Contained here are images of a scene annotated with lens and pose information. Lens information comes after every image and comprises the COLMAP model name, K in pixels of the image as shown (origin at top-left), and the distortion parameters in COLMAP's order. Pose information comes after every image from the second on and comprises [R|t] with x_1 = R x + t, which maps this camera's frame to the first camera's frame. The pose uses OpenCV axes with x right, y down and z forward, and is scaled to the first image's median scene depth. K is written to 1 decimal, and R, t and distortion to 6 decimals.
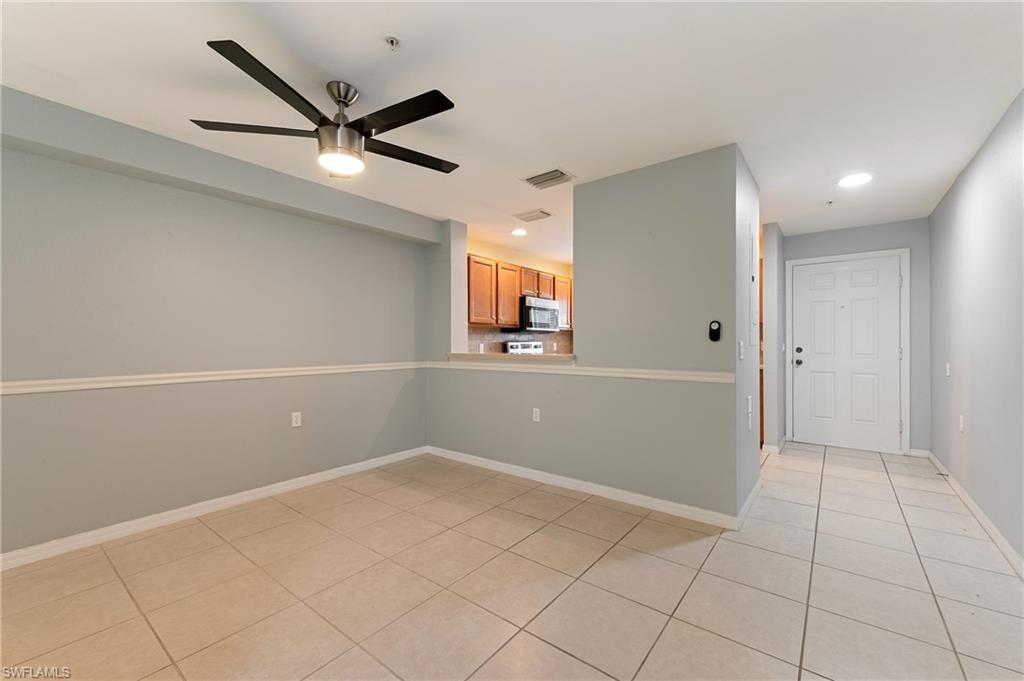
lens RADIAL K [[417.2, 0, 504.2], [0, 417.2, 345.5], [0, 0, 1]] dist [0.000251, 0.000593]
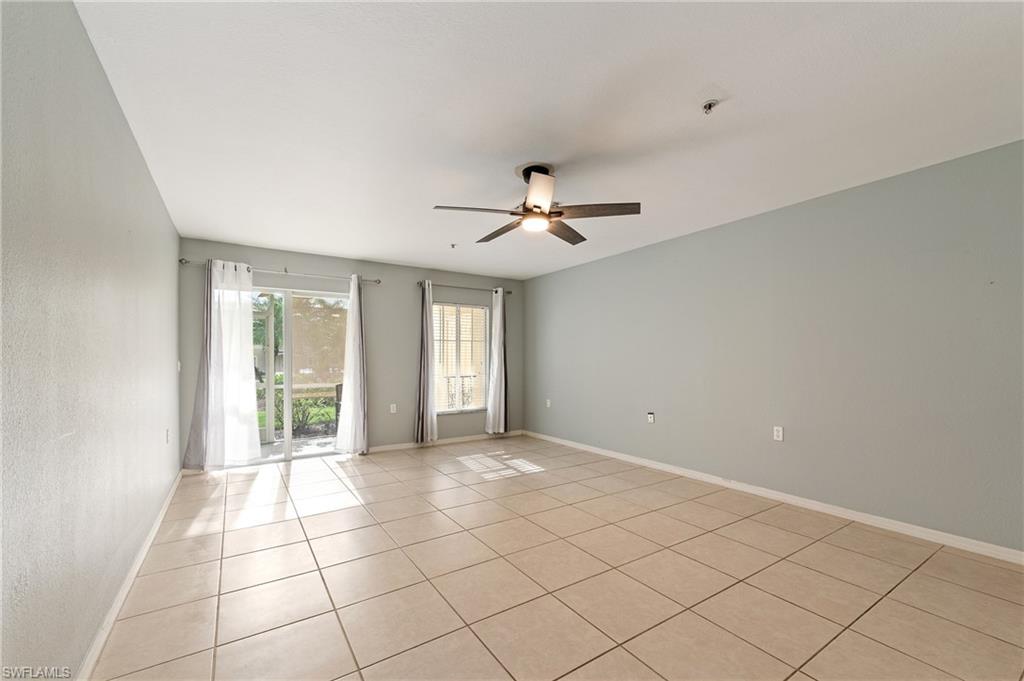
lens RADIAL K [[417.2, 0, 514.7], [0, 417.2, 357.1], [0, 0, 1]] dist [0.000251, 0.000593]
pose [[-0.341739, 0.003162, -0.939789, 0.702576], [0.007206, 0.999974, 0.000744, -0.019198], [0.939767, -0.006518, -0.341753, 0.744352]]
